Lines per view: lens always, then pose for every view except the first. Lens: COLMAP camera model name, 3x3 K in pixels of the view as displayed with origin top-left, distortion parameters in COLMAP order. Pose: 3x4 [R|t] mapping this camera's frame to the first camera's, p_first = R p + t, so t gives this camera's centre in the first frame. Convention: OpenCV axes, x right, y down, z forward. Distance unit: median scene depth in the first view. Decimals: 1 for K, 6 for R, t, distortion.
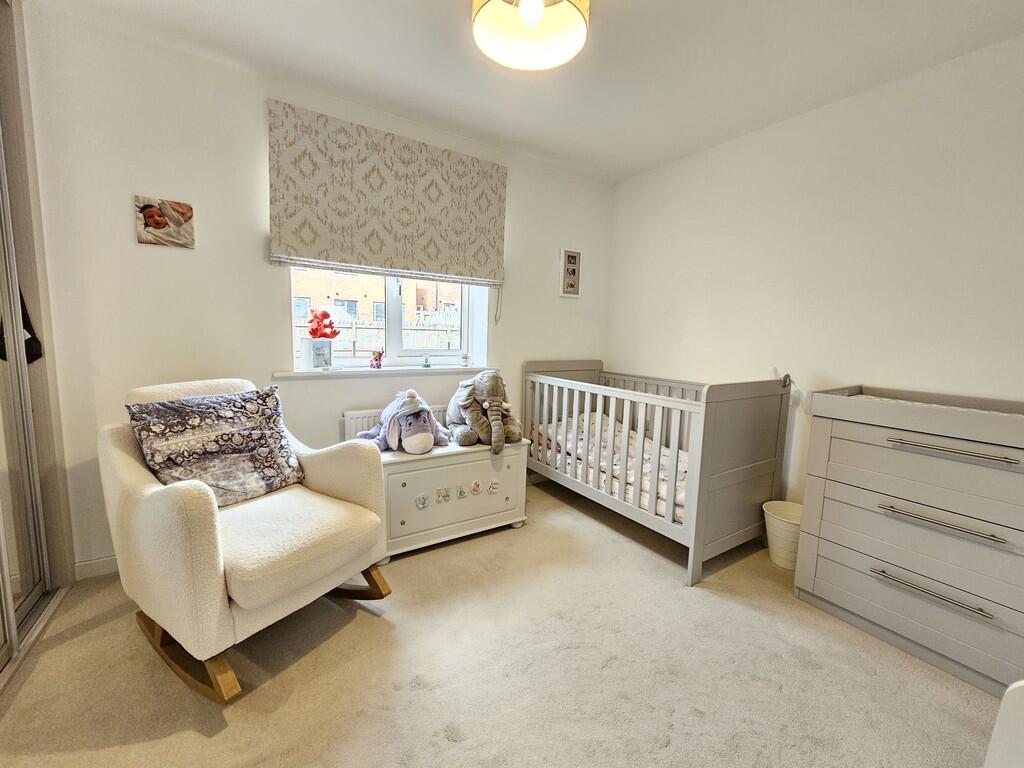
lens RADIAL K [[412.4, 0, 512.0], [0, 412.4, 384.0], [0, 0, 1]] dist [-0.001055, 0.000038]
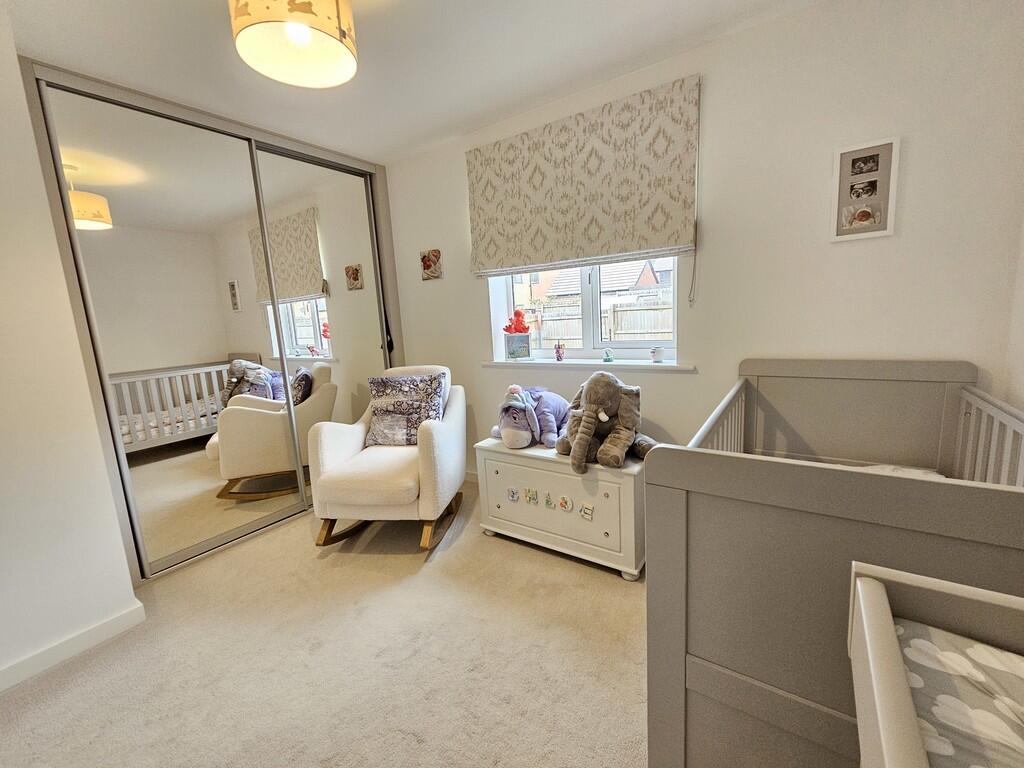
lens RADIAL K [[429.7, 0, 518.7], [0, 429.7, 383.1], [0, 0, 1]] dist [0.000640, -0.002728]
pose [[0.379859, 0.098840, -0.919749, 0.703584], [-0.046280, 0.995061, 0.087819, -0.081197], [0.923886, 0.009207, 0.382557, 0.563557]]
